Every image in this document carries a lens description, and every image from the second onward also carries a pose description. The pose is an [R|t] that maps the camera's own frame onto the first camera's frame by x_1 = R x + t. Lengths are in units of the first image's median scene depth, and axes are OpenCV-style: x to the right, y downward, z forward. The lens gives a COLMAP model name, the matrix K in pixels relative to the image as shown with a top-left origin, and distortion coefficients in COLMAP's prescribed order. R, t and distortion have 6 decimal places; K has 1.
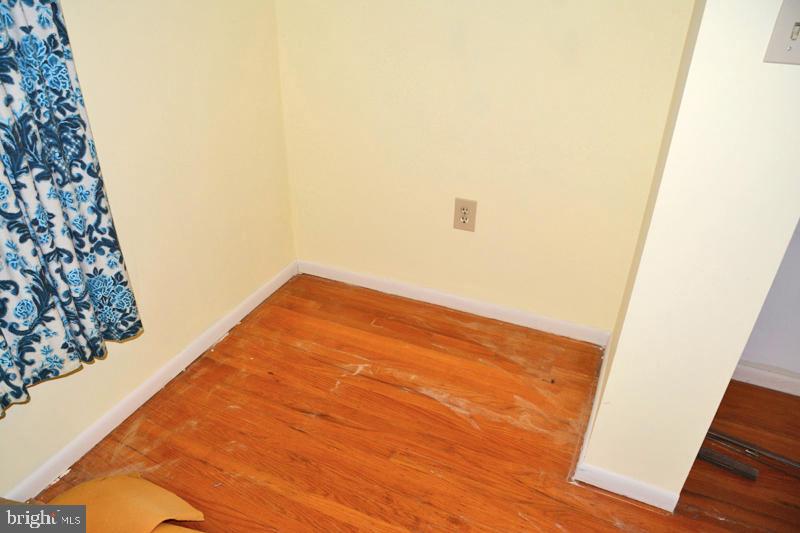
lens RADIAL K [[568.5, 0, 397.8], [0, 568.5, 288.9], [0, 0, 1]] dist [-0.127893, 0.075141]
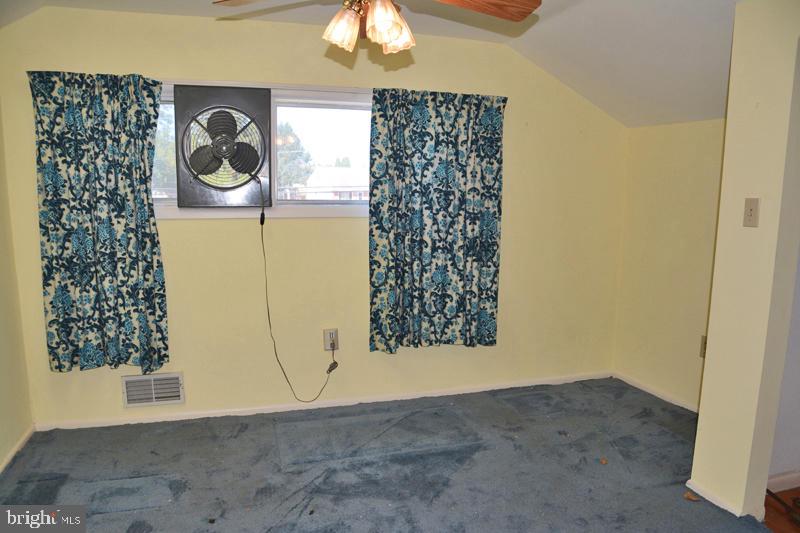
lens RADIAL K [[568.5, 0, 397.8], [0, 568.5, 288.9], [0, 0, 1]] dist [-0.127893, 0.075141]
pose [[0.674395, 0.107260, -0.730539, 0.983623], [-0.386291, 0.894444, -0.225277, 0.607153], [0.629263, 0.434126, 0.644642, -0.823584]]
